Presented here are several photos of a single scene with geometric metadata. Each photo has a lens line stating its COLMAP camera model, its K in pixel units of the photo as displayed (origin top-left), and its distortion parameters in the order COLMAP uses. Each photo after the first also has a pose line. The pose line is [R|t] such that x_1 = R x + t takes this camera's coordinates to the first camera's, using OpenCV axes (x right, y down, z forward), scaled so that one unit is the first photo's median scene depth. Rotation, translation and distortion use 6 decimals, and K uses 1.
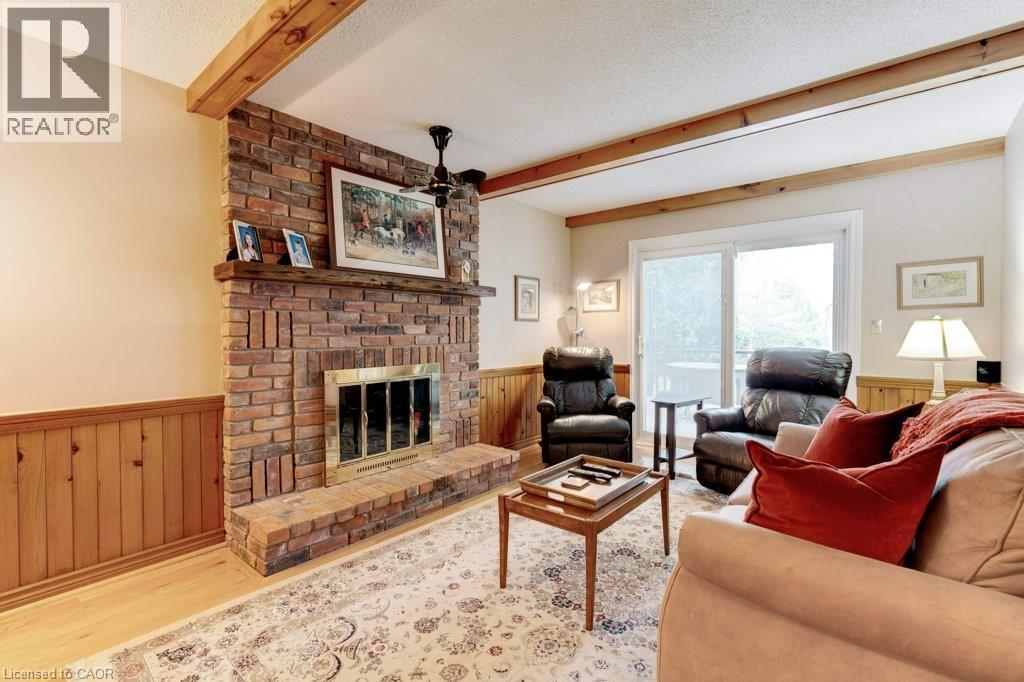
lens RADIAL K [[460.8, 0, 504.5], [0, 460.8, 336.8], [0, 0, 1]] dist [-0.011390, 0.000029]
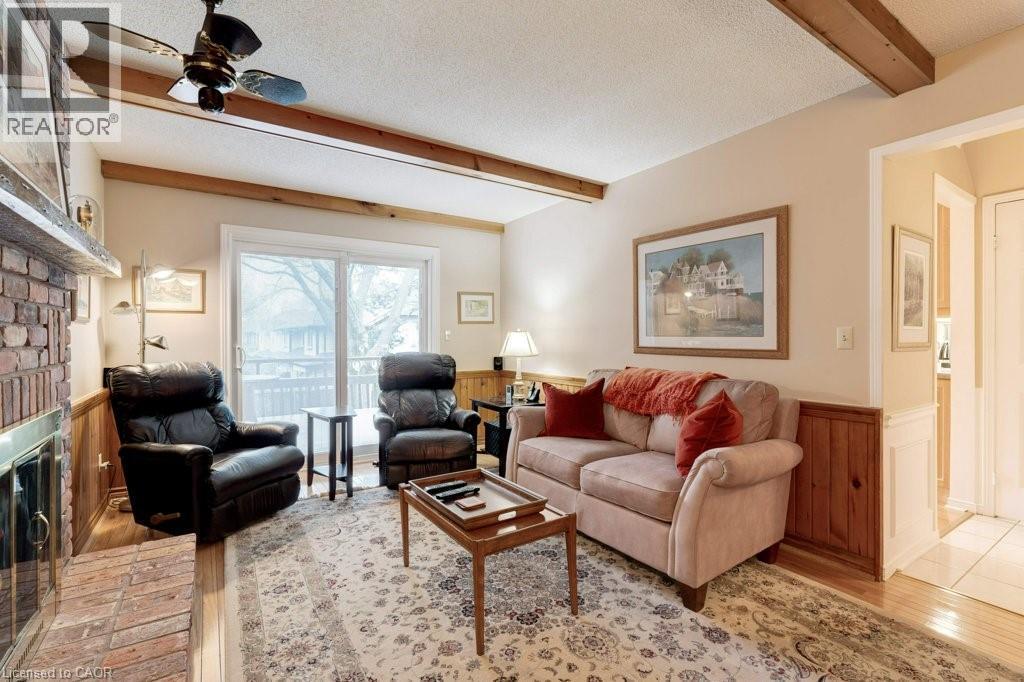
lens RADIAL K [[460.8, 0, 506.9], [0, 460.8, 339.9], [0, 0, 1]] dist [-0.011390, 0.000029]
pose [[0.273205, -0.003583, 0.961949, -0.485102], [0.013645, 0.999907, -0.000151, -0.006365], [-0.961859, 0.013167, 0.273228, 0.457614]]
